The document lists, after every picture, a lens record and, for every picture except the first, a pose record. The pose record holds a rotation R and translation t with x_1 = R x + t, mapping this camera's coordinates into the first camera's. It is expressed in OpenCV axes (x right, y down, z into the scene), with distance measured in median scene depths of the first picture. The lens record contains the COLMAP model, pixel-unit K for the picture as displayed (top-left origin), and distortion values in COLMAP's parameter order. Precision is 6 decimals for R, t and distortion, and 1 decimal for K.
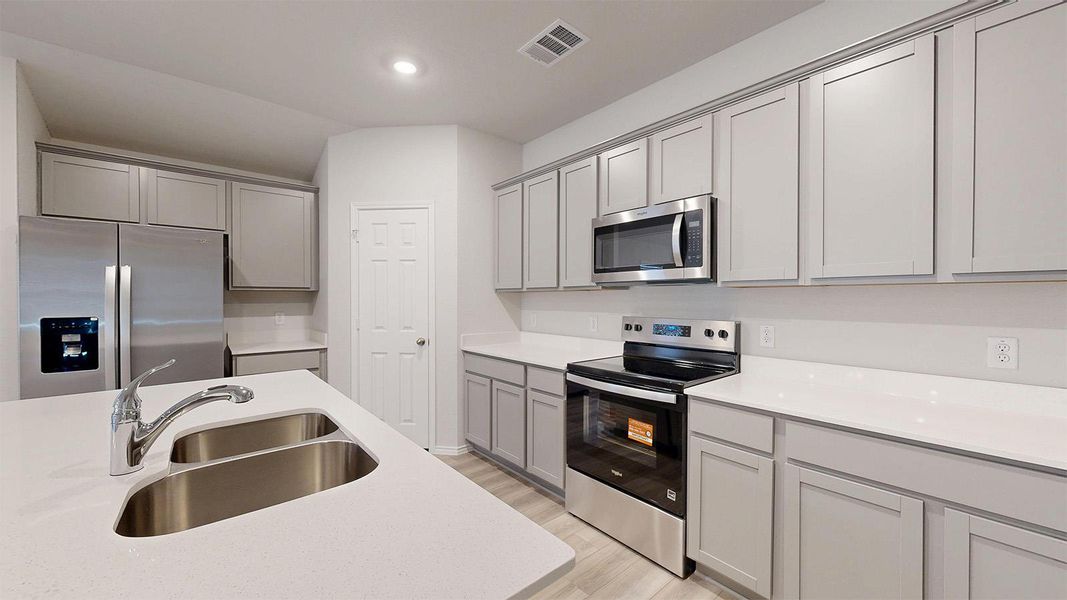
lens RADIAL K [[390.4, 0, 533.7], [0, 390.4, 301.6], [0, 0, 1]] dist [0.000133, -0.000116]
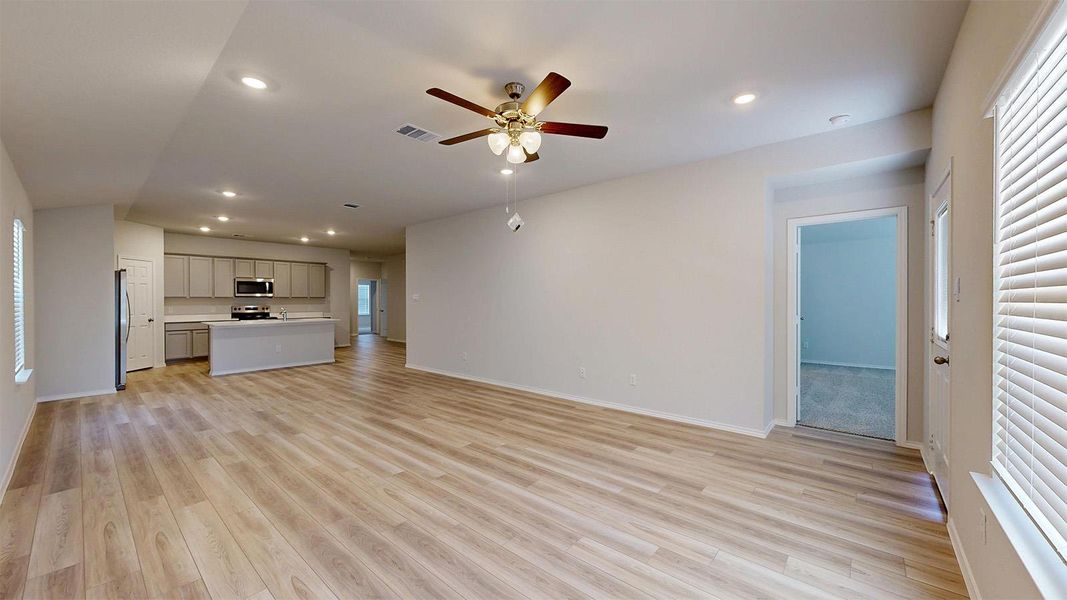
lens RADIAL K [[390.4, 0, 533.7], [0, 390.4, 301.6], [0, 0, 1]] dist [0.000133, -0.000116]
pose [[-0.153465, -0.005013, 0.988141, -4.007523], [0.009915, 0.999929, 0.006613, 0.004985], [-0.988104, 0.010812, -0.153404, -1.201146]]
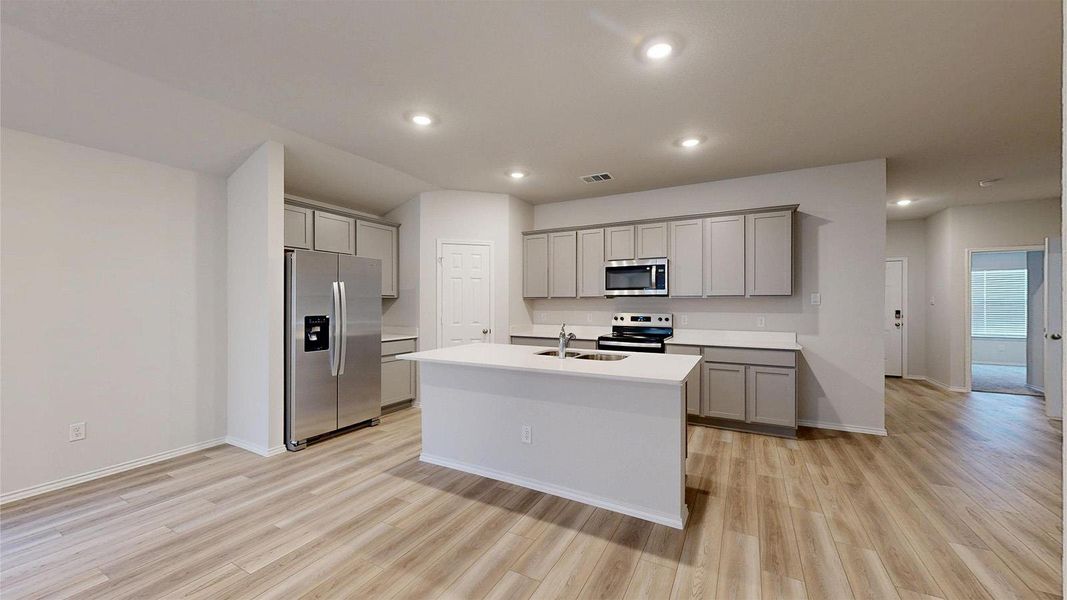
lens RADIAL K [[390.4, 0, 533.7], [0, 390.4, 301.6], [0, 0, 1]] dist [0.000133, -0.000116]
pose [[0.934266, 0.001979, 0.356572, -0.917783], [0.002574, 0.999921, -0.012293, 0.007087], [-0.356568, 0.012402, 0.934187, -0.719776]]
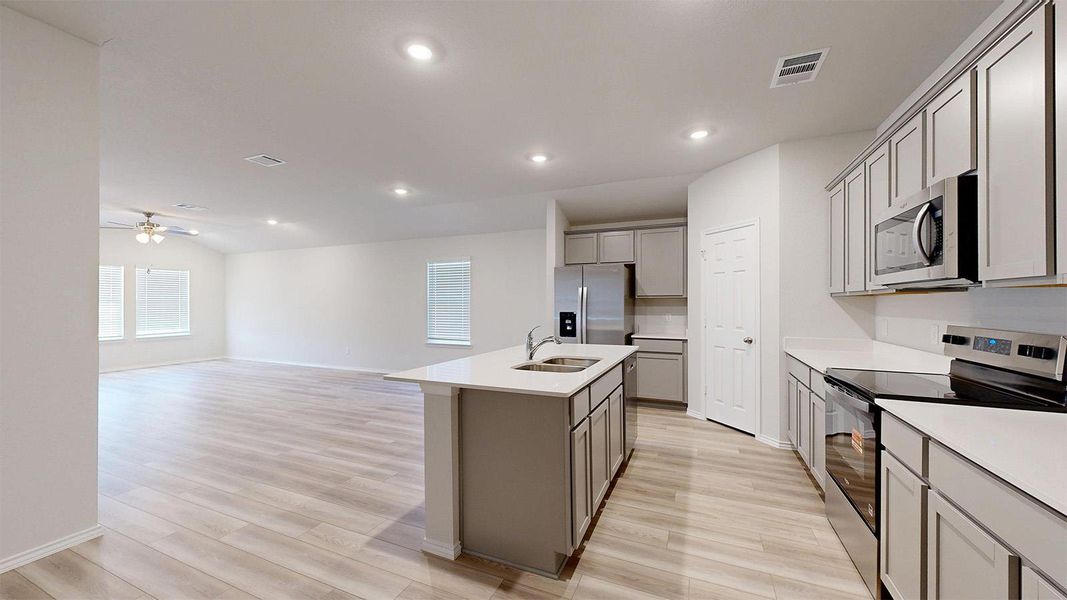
lens RADIAL K [[390.4, 0, 533.7], [0, 390.4, 301.6], [0, 0, 1]] dist [0.000133, -0.000116]
pose [[0.441416, -0.003695, -0.897295, 0.653903], [-0.007358, 0.999943, -0.007737, 0.001739], [0.897272, 0.010017, 0.441364, -0.122159]]
